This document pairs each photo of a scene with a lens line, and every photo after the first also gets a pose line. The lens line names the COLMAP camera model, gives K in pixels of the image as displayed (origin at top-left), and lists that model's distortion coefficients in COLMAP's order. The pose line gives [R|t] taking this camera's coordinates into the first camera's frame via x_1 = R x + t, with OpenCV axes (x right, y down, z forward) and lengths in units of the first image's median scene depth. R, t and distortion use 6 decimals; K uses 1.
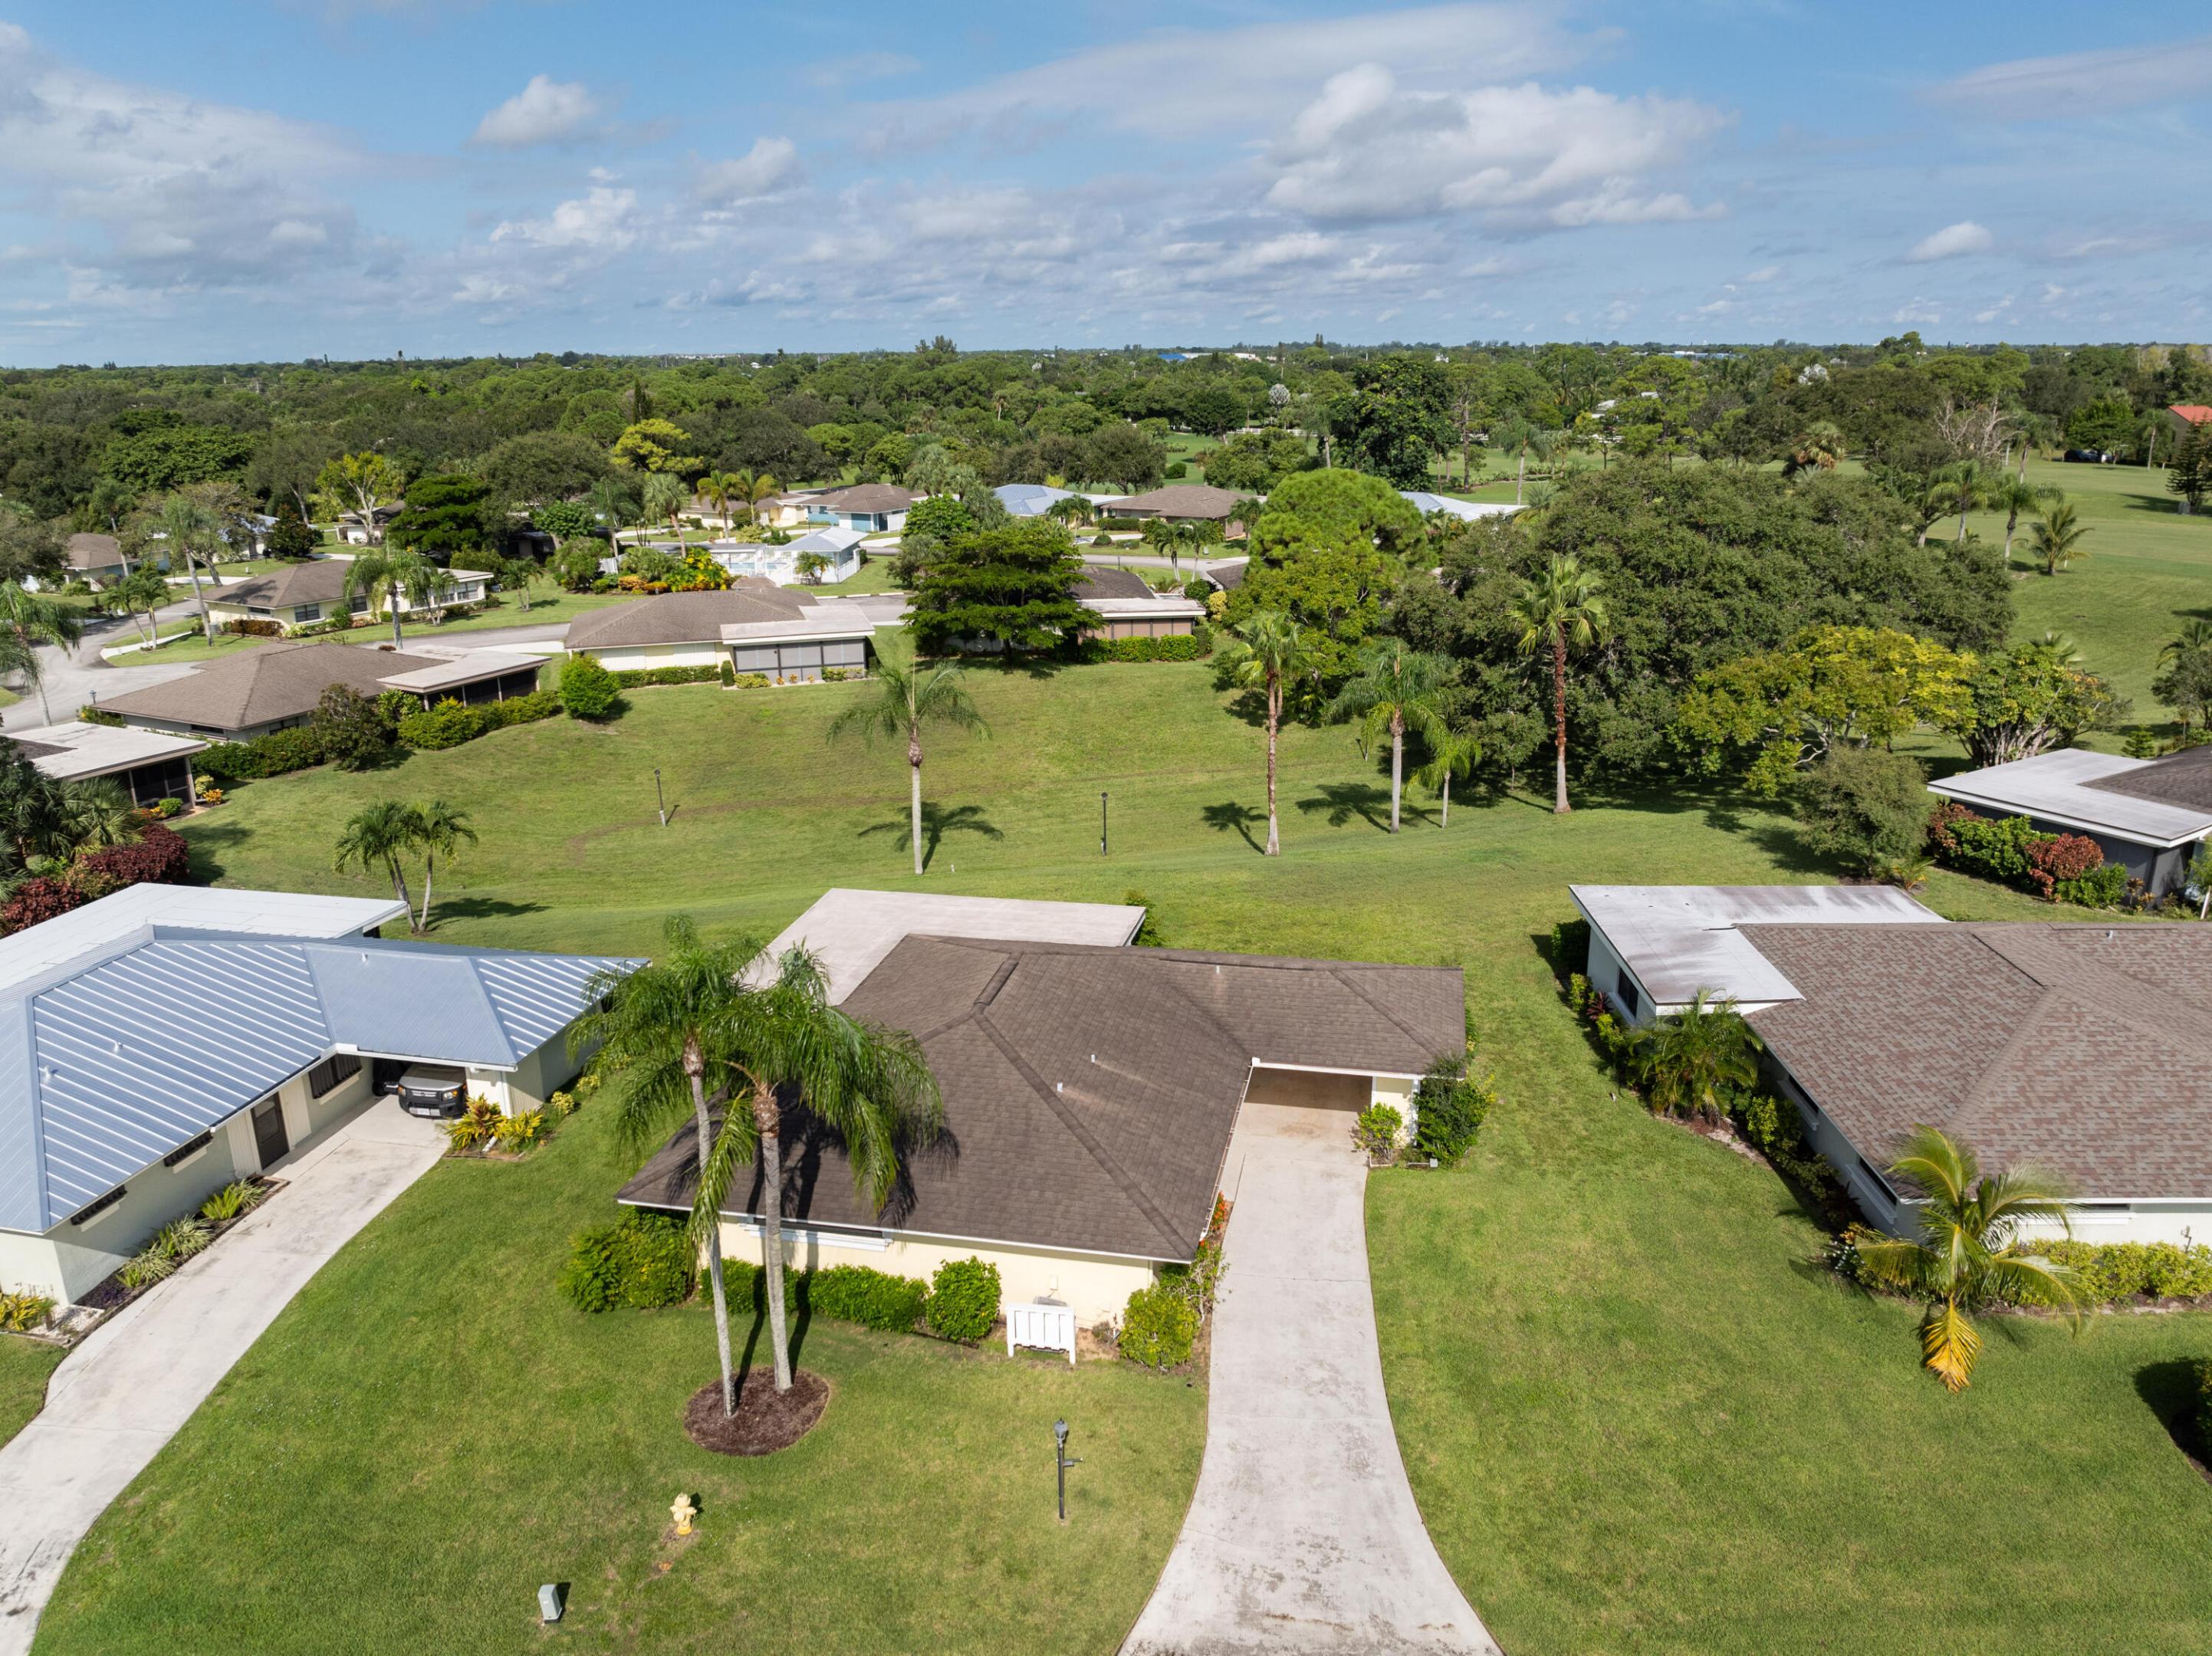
lens RADIAL K [[1548.7, 0, 1100.7], [0, 1548.7, 781.4], [0, 0, 1]] dist [-0.052049, 0.025678]
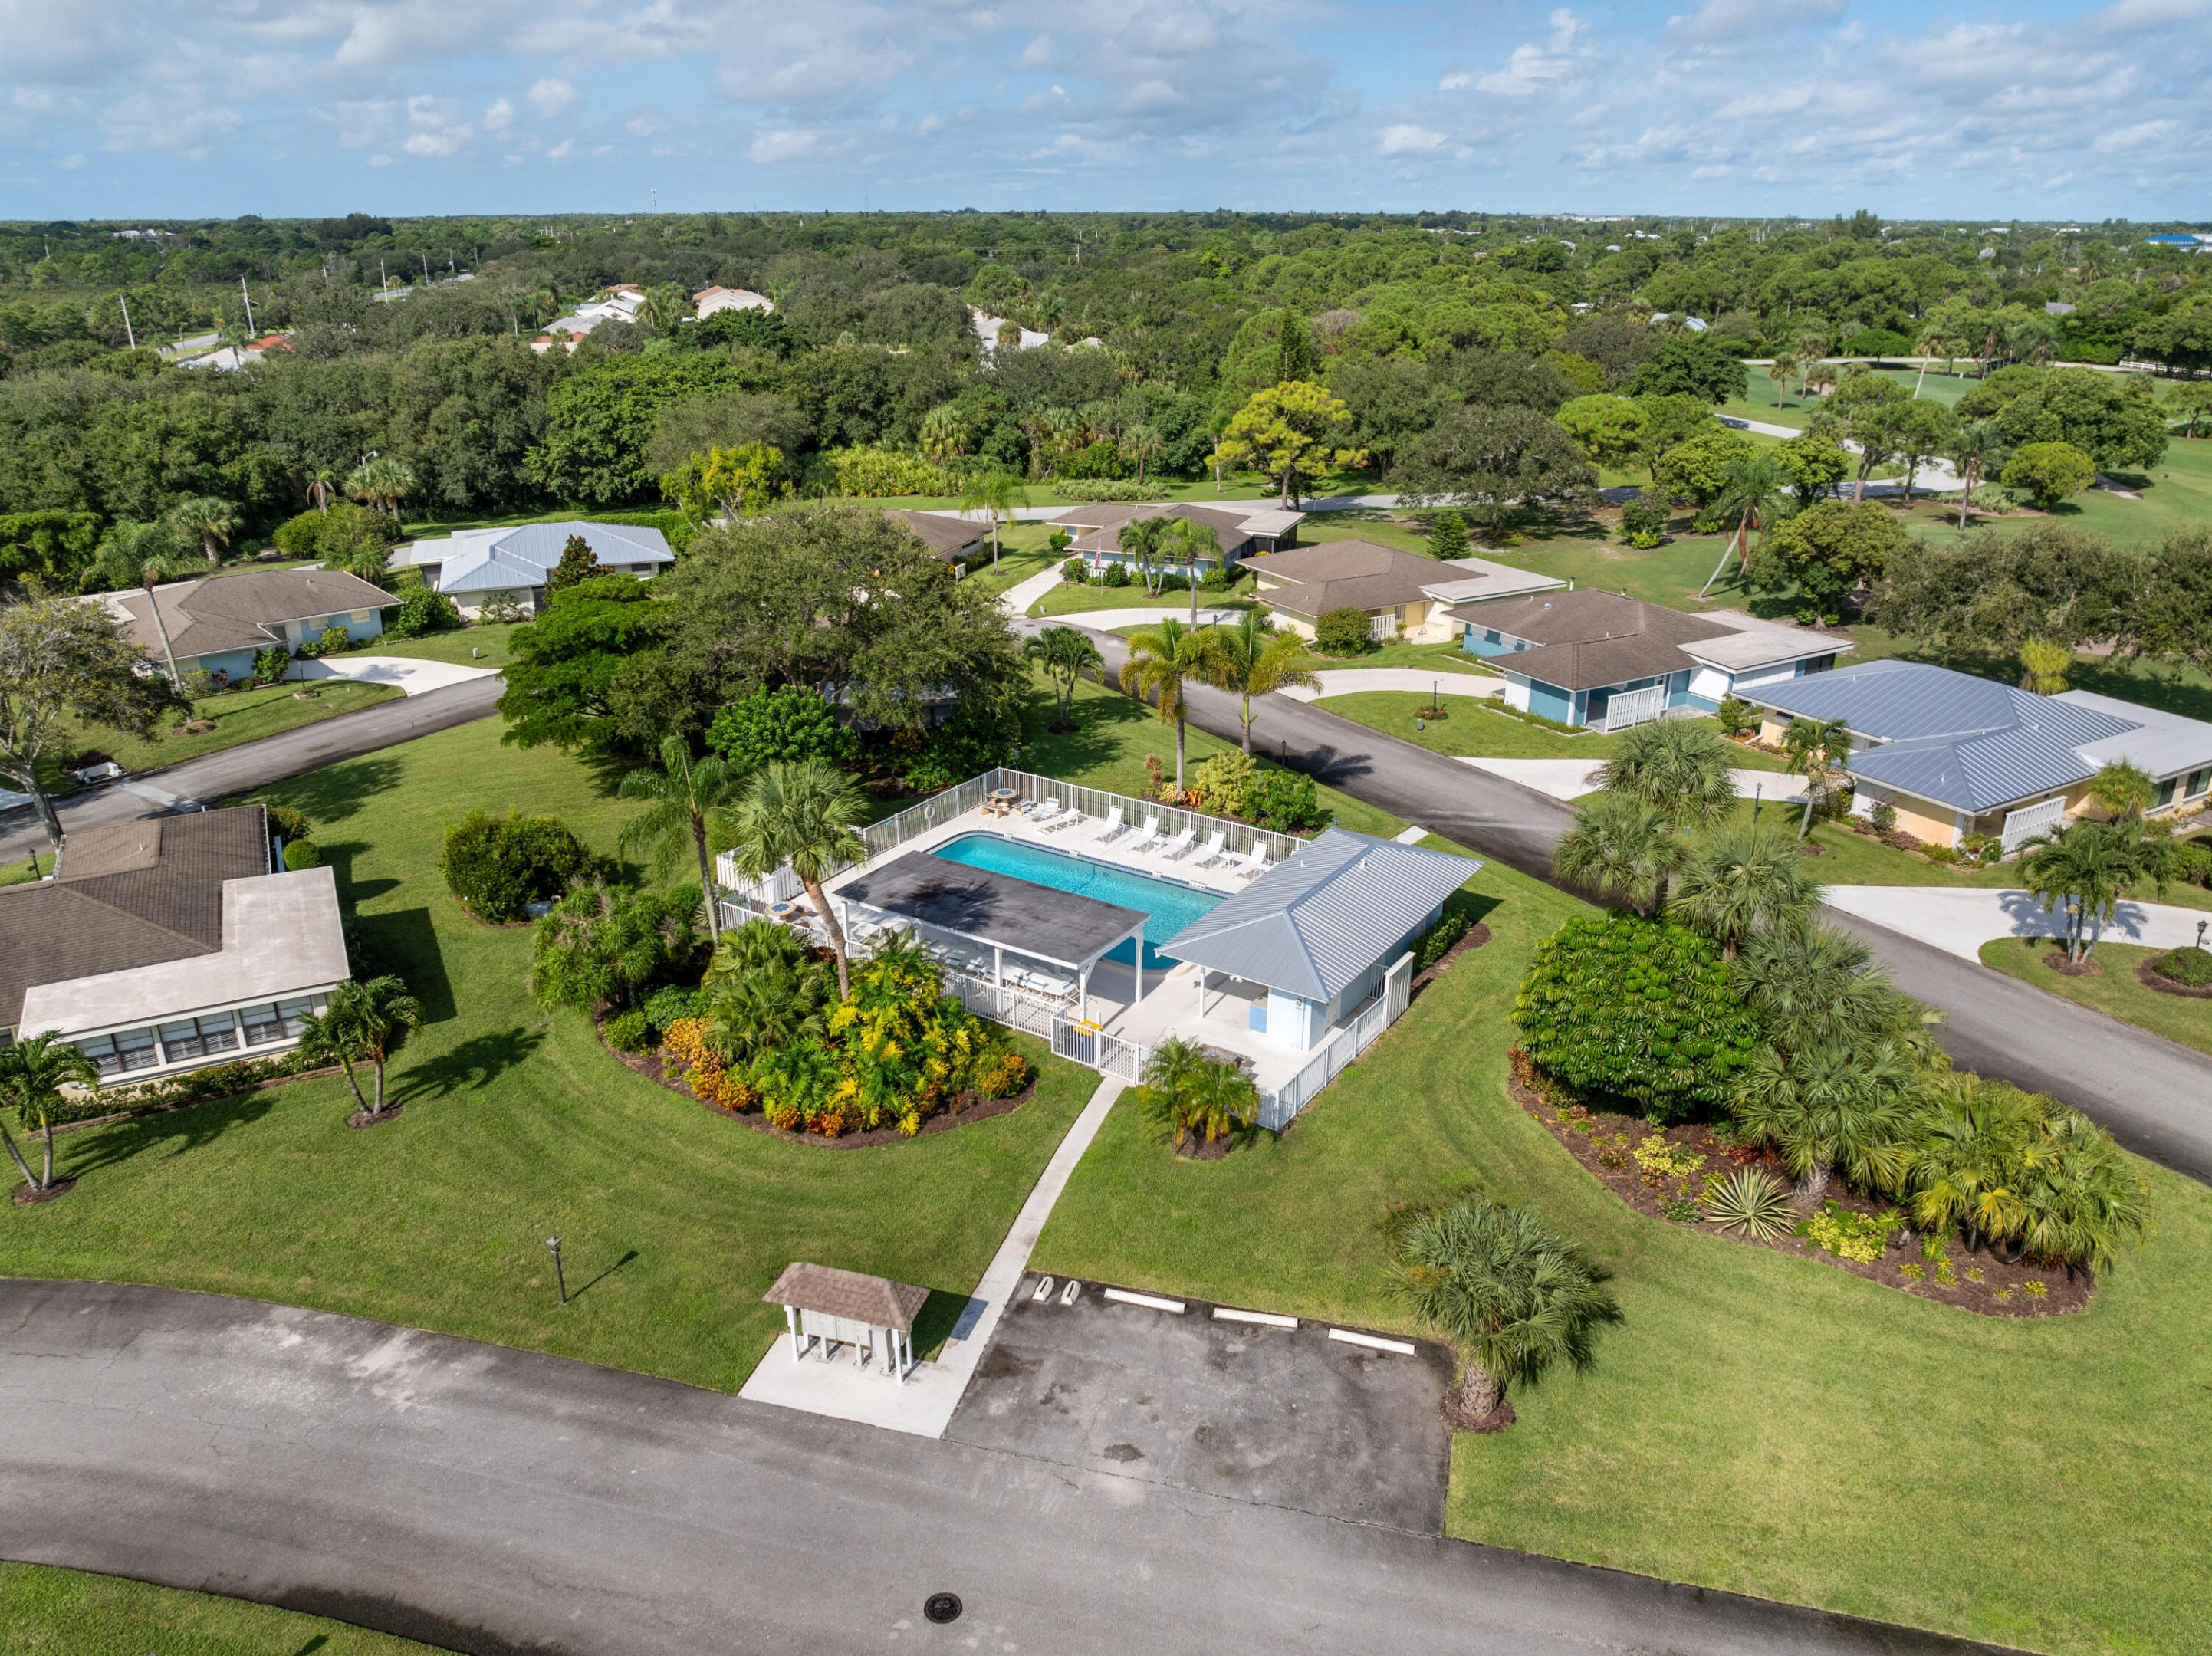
lens RADIAL K [[1548.7, 0, 1100.7], [0, 1548.7, 781.4], [0, 0, 1]] dist [-0.052049, 0.025678]
pose [[0.857659, 0.190494, -0.477634, -0.017174], [-0.149654, 0.981112, 0.122570, -0.067924], [0.491961, -0.033643, 0.869967, 0.201257]]
